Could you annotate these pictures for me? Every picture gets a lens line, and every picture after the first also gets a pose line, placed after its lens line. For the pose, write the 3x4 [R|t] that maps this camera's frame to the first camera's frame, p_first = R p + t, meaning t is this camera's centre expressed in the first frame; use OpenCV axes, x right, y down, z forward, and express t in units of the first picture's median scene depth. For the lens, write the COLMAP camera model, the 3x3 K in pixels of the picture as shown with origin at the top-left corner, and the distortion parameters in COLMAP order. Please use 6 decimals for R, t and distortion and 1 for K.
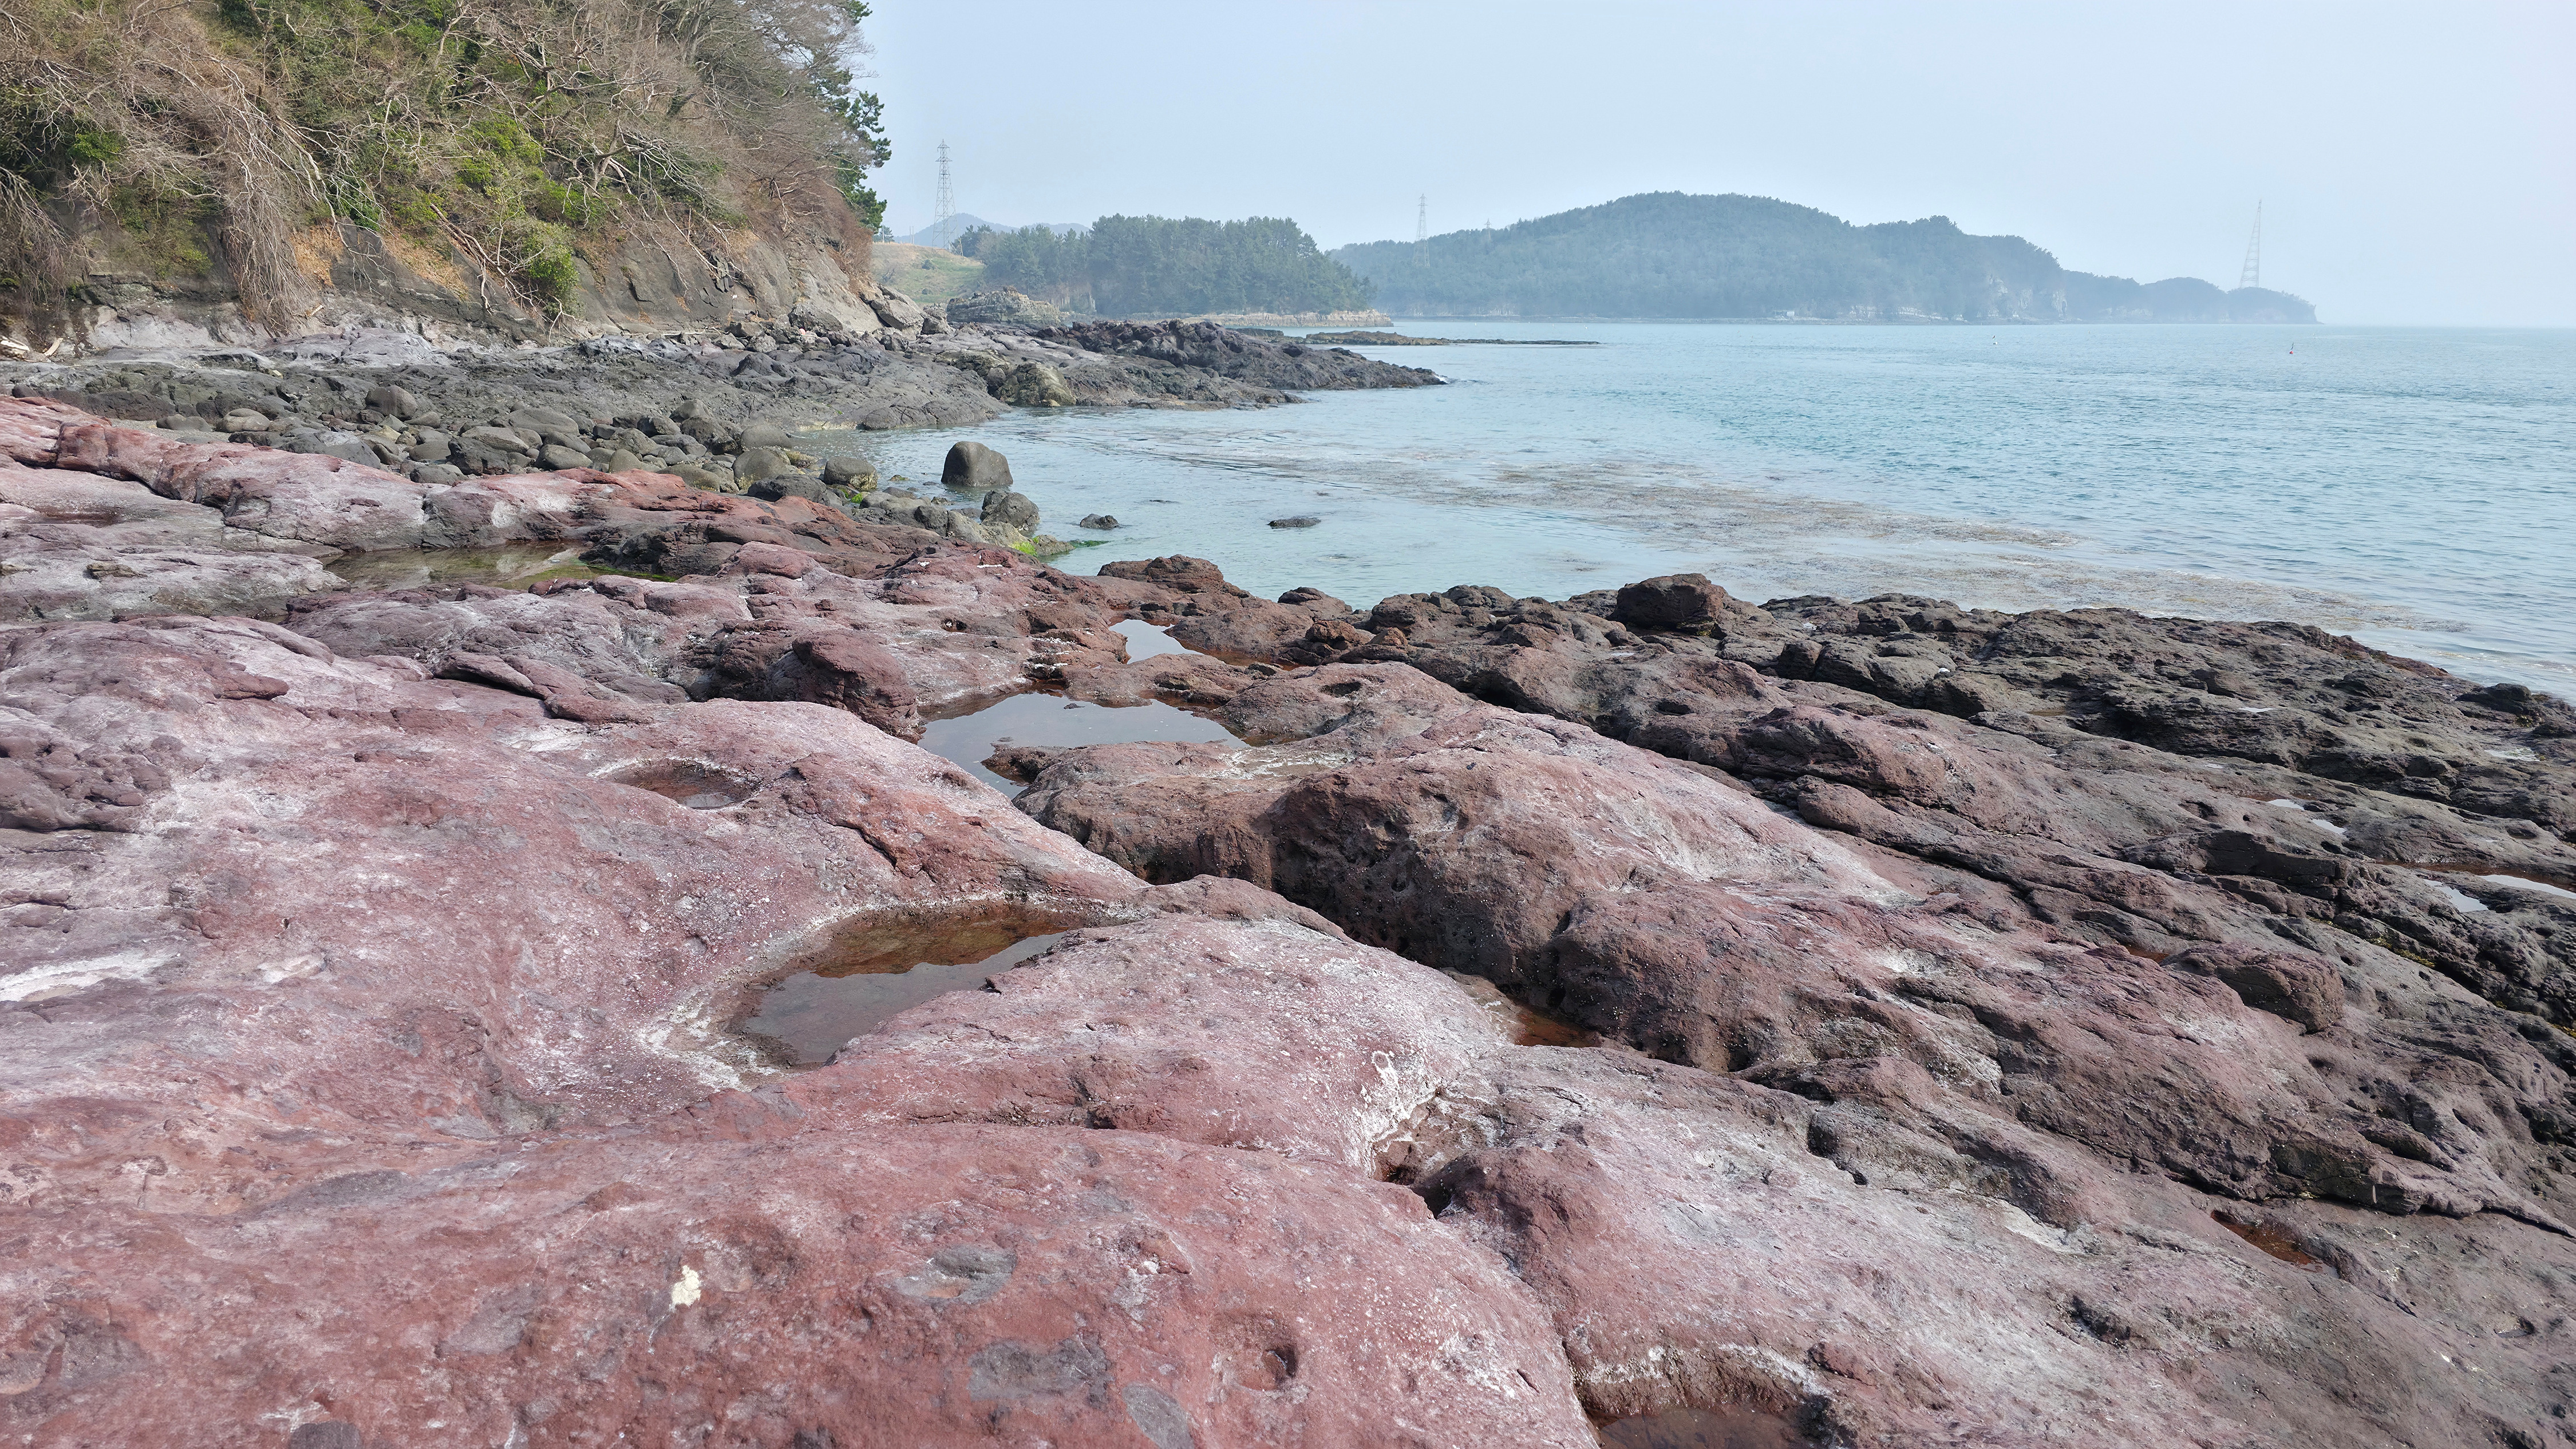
lens RADIAL K [[1693.9, 0, 1277.9], [0, 1693.9, 704.5], [0, 0, 1]] dist [0.063691, -0.061255]
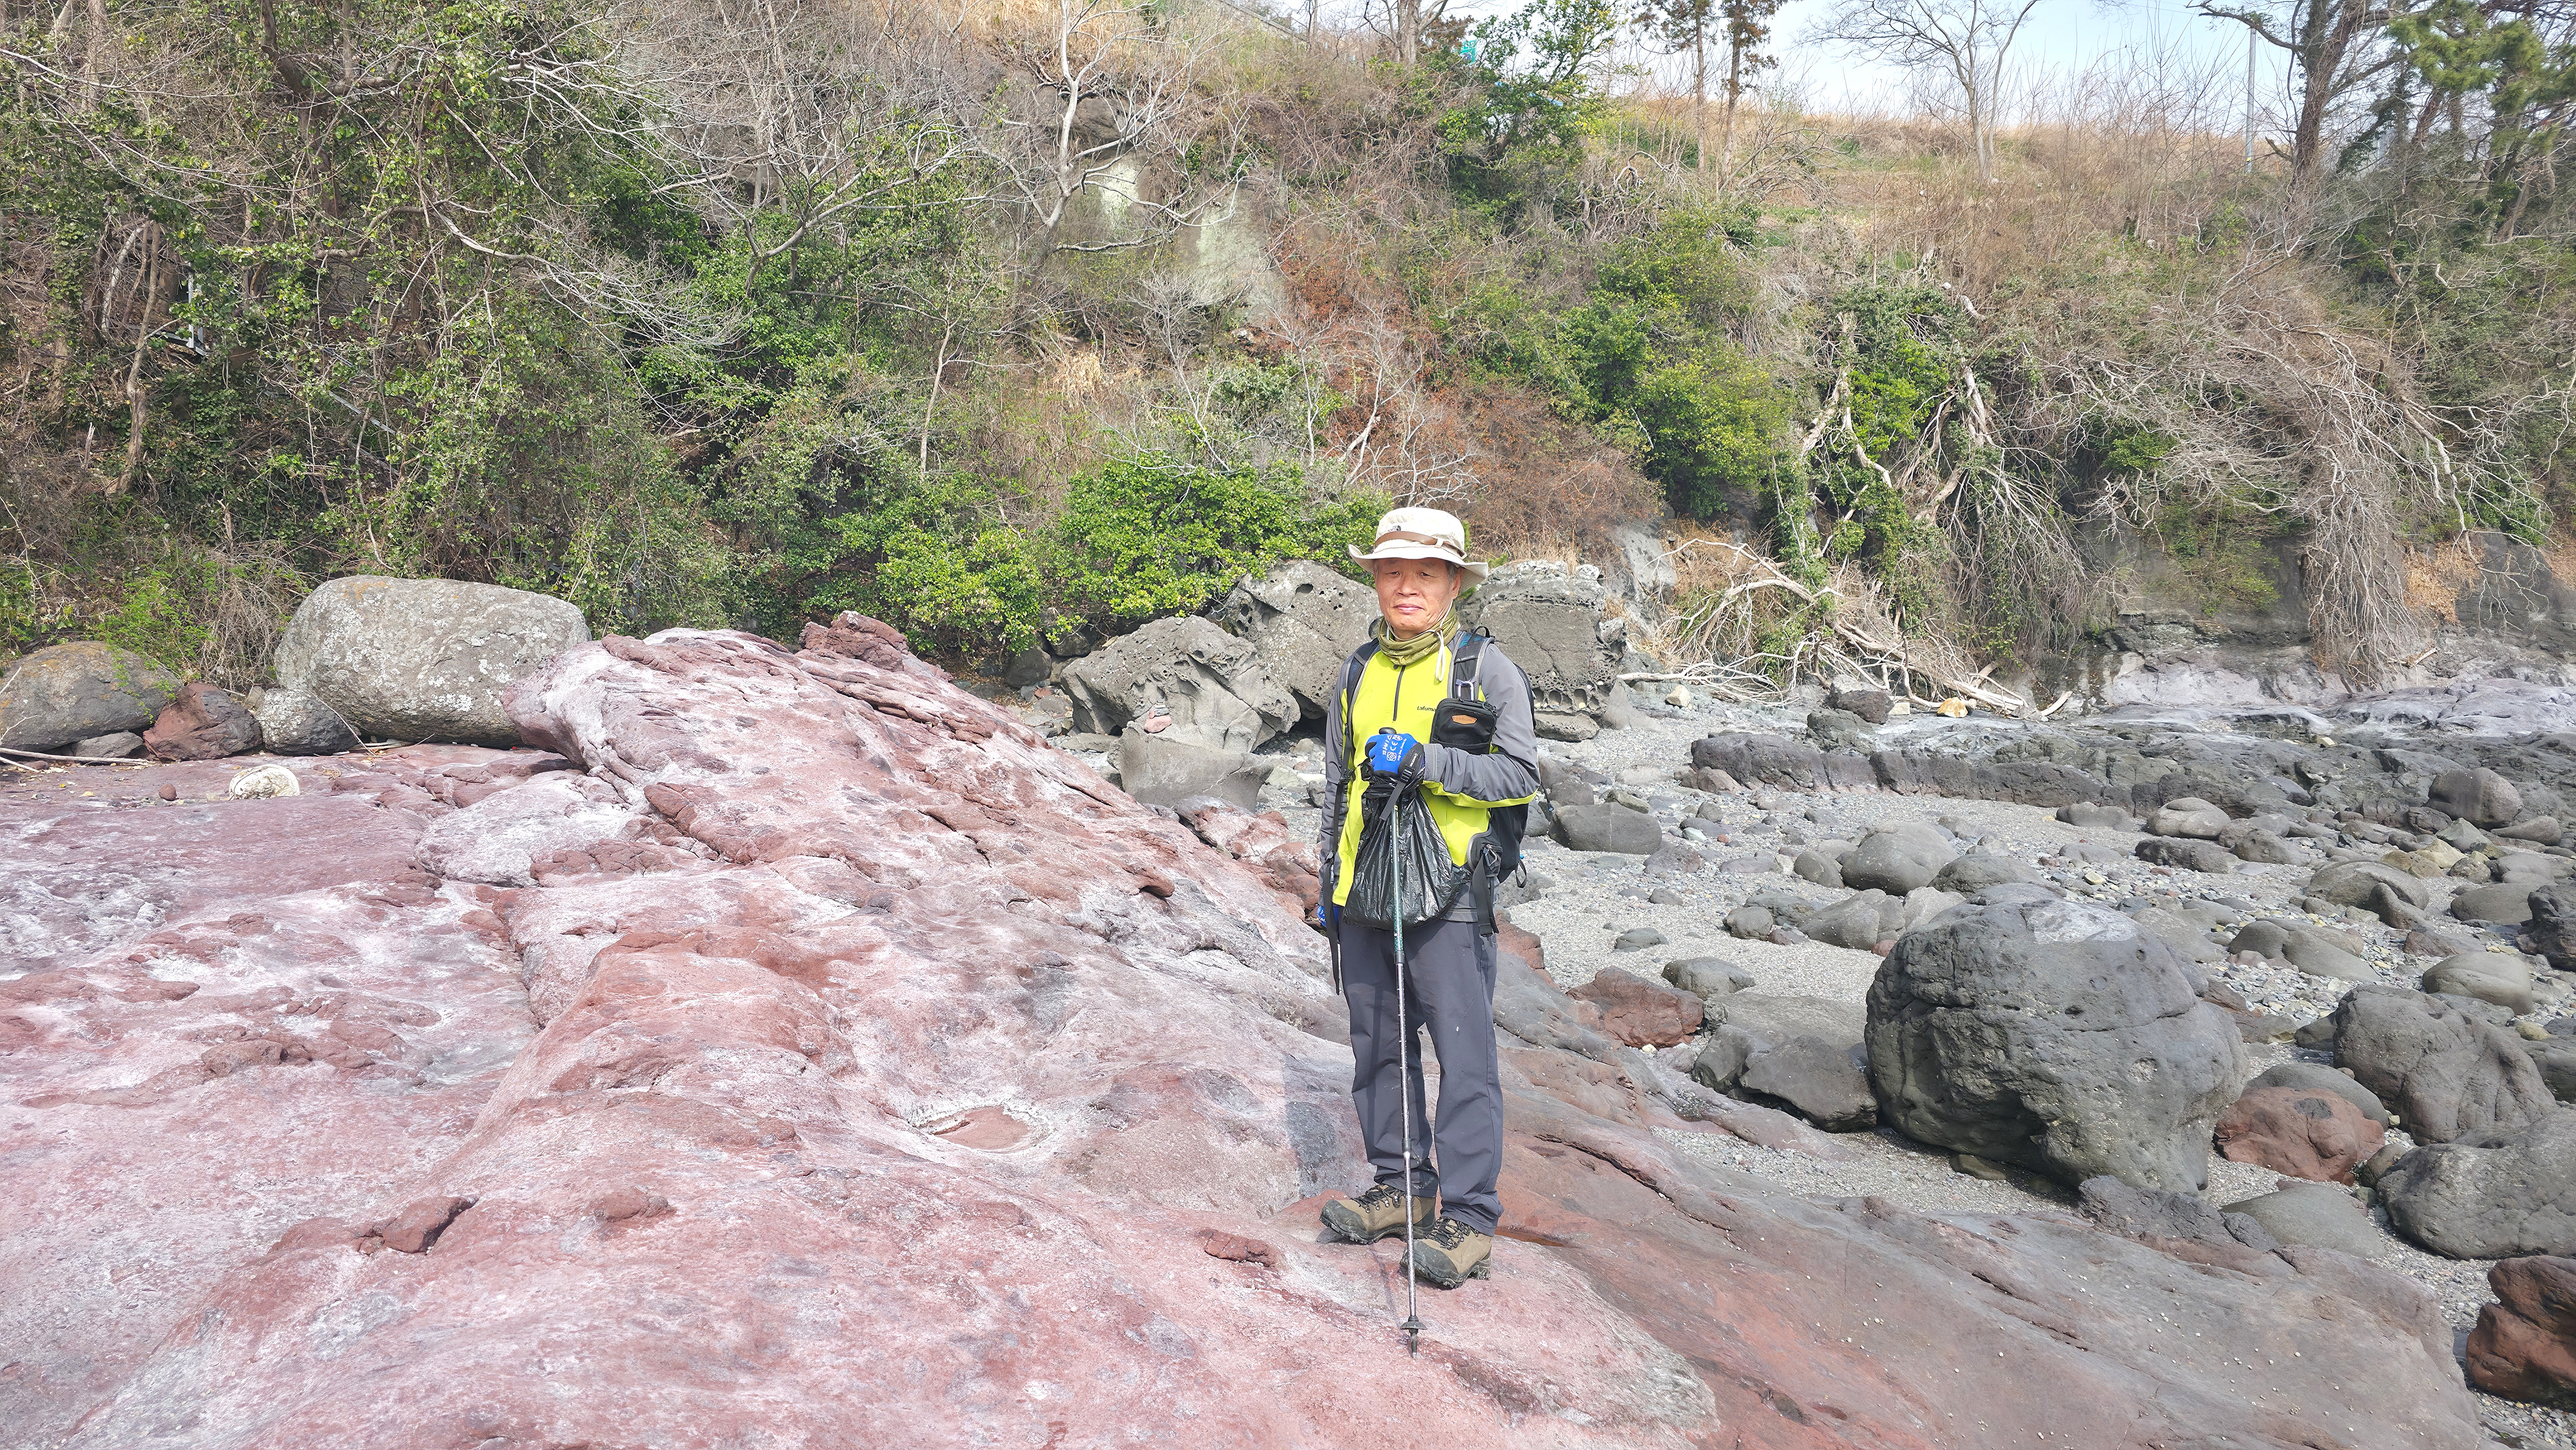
lens RADIAL K [[1694.2, 0, 1269.4], [0, 1694.2, 711.3], [0, 0, 1]] dist [0.063691, -0.061255]
pose [[0.427616, 0.014639, -0.903842, -0.125076], [-0.196751, 0.977405, -0.077254, -0.060728], [0.882289, 0.210866, 0.420834, 0.298554]]
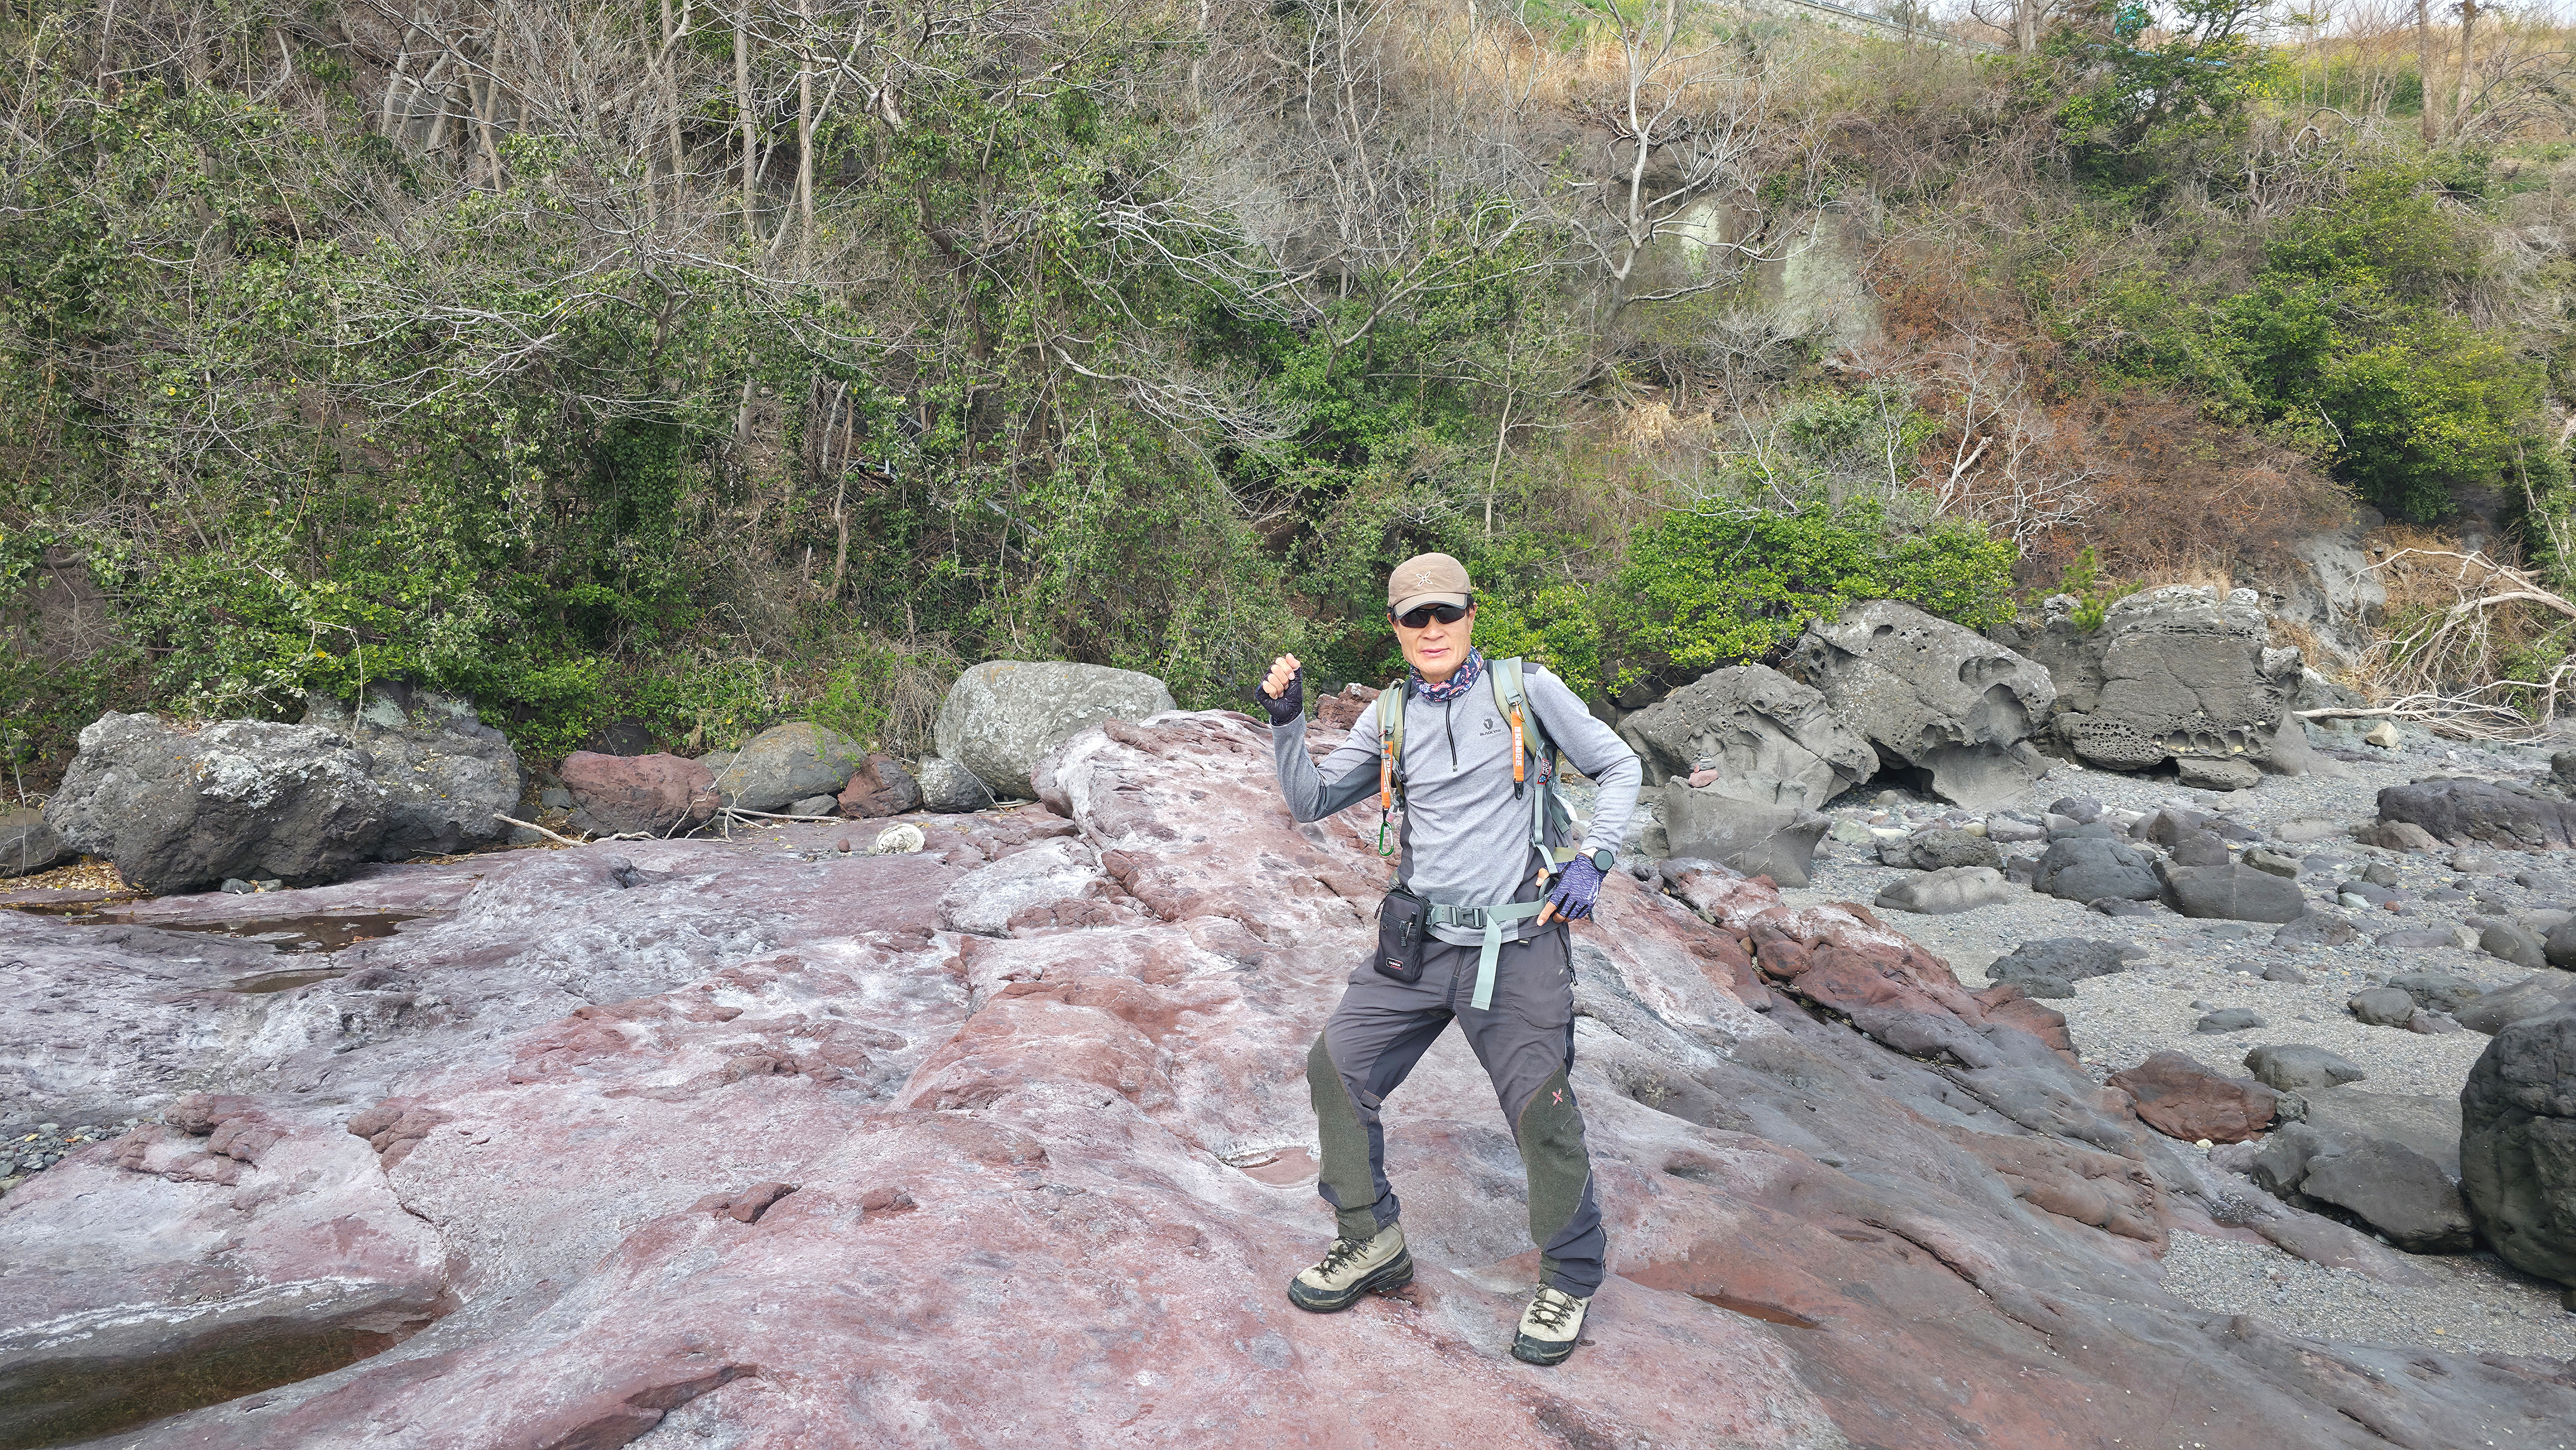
lens RADIAL K [[1694.2, 0, 1261.3], [0, 1694.2, 725.6], [0, 0, 1]] dist [0.063691, -0.061255]
pose [[0.067219, -0.007236, -0.997712, -0.111914], [-0.197109, 0.980170, -0.020388, -0.066141], [0.978074, 0.198029, 0.064460, 0.312869]]
